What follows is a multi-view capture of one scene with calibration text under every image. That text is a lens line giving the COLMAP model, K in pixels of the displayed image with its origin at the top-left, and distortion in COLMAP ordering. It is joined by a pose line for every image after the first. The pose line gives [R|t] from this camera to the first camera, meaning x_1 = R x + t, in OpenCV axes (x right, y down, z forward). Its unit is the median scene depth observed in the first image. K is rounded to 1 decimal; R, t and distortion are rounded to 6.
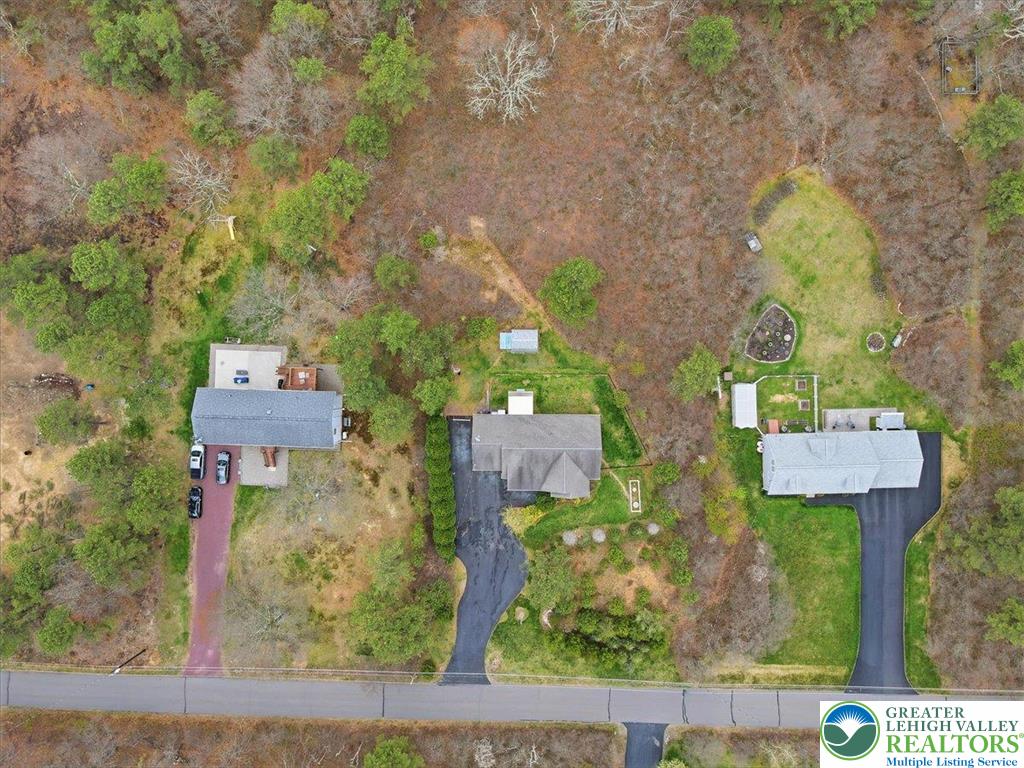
lens RADIAL K [[749.4, 0, 513.4], [0, 749.4, 384.2], [0, 0, 1]] dist [0.012072, 0.001392]
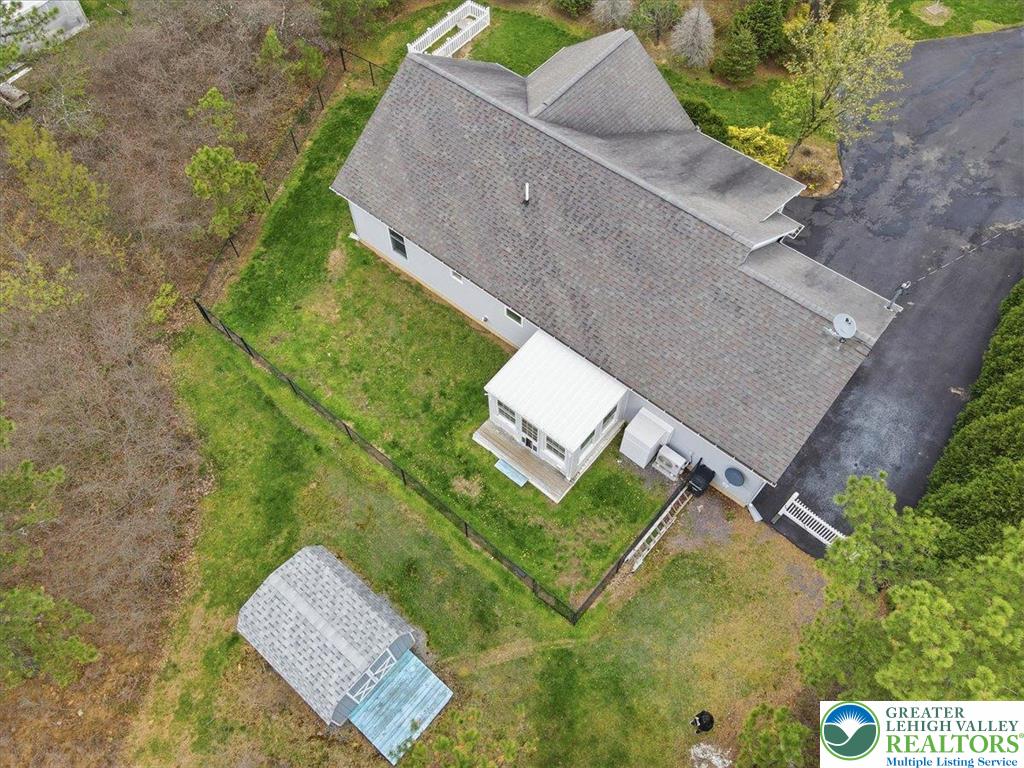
lens RADIAL K [[749.4, 0, 516.2], [0, 749.4, 384.0], [0, 0, 1]] dist [0.012072, 0.001392]
pose [[-0.768741, -0.534021, 0.351936, -0.055237], [0.639170, -0.660697, 0.393626, -0.060423], [0.022319, 0.527543, 0.849235, 0.797935]]
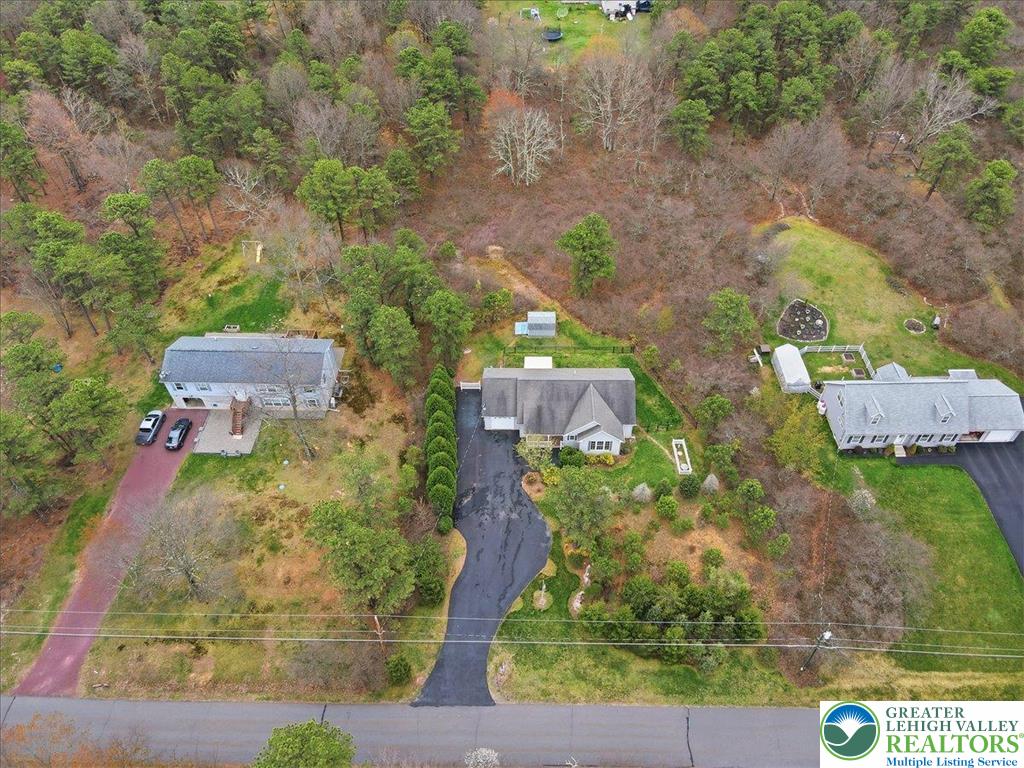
lens RADIAL K [[749.4, 0, 513.7], [0, 749.4, 381.8], [0, 0, 1]] dist [0.012072, 0.001392]
pose [[0.999918, 0.012696, -0.001757, -0.017141], [-0.010486, 0.731464, -0.681799, 0.634642], [-0.007371, 0.681762, 0.731537, 0.356768]]
